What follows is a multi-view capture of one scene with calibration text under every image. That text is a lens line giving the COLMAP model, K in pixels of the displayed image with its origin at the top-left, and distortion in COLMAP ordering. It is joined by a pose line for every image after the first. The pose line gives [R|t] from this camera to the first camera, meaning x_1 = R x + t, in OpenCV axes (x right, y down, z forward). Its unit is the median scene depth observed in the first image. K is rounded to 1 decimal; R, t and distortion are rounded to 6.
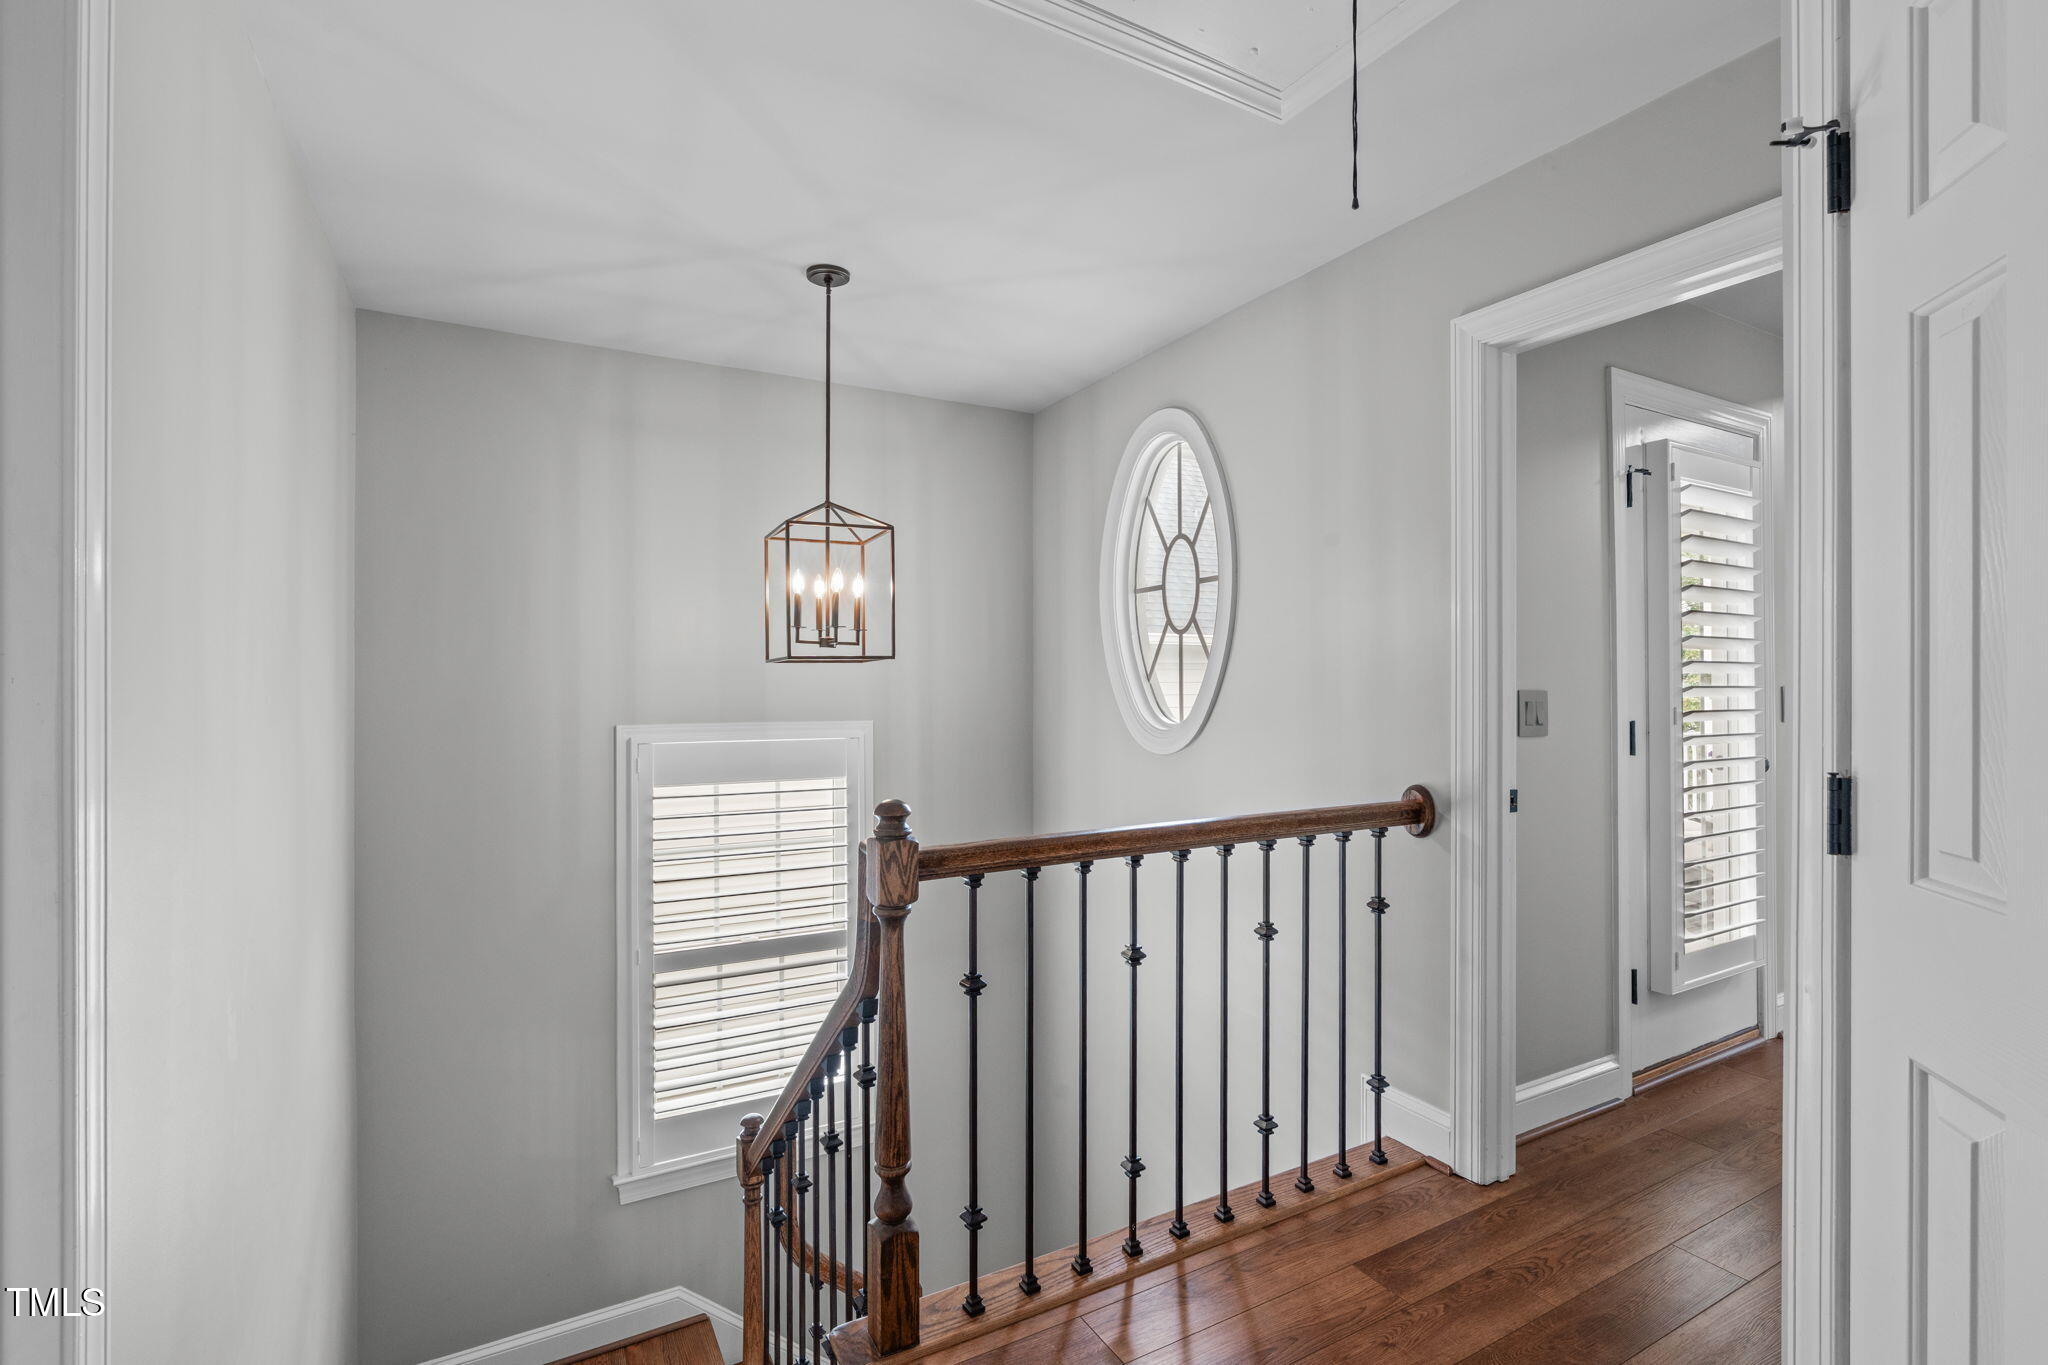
lens RADIAL K [[923.8, 0, 1028.7], [0, 923.8, 683.2], [0, 0, 1]] dist [-0.003363, -0.000092]
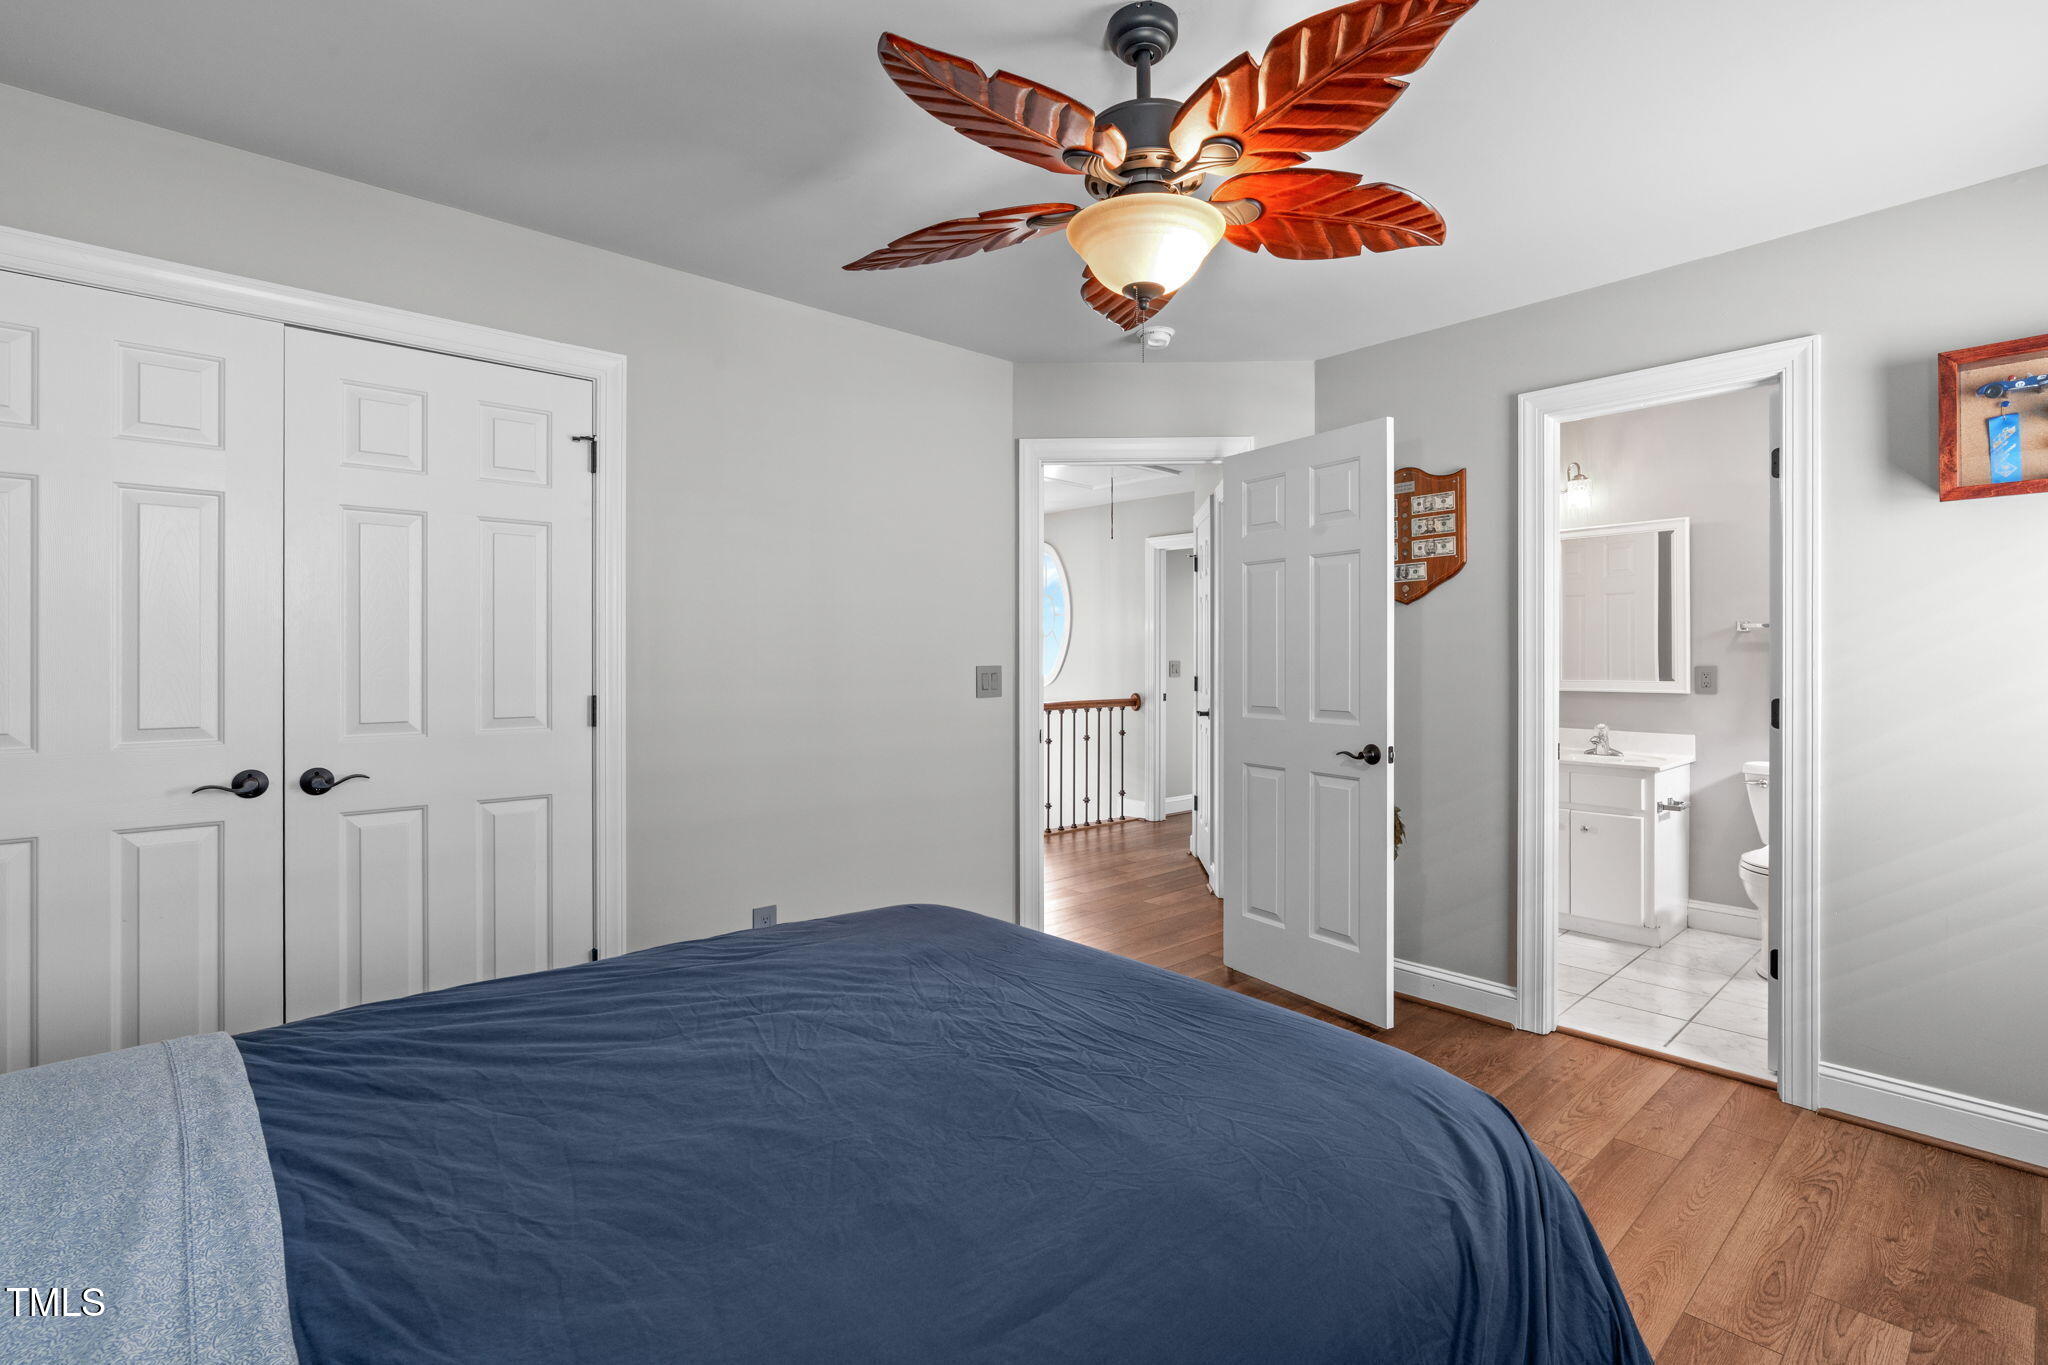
lens RADIAL K [[923.8, 0, 1028.7], [0, 923.8, 683.2], [0, 0, 1]] dist [-0.003363, -0.000092]
pose [[0.976203, -0.007387, 0.216732, -0.566373], [0.001291, 0.999600, 0.028256, -0.004288], [-0.216854, -0.027304, 0.975822, -1.858896]]
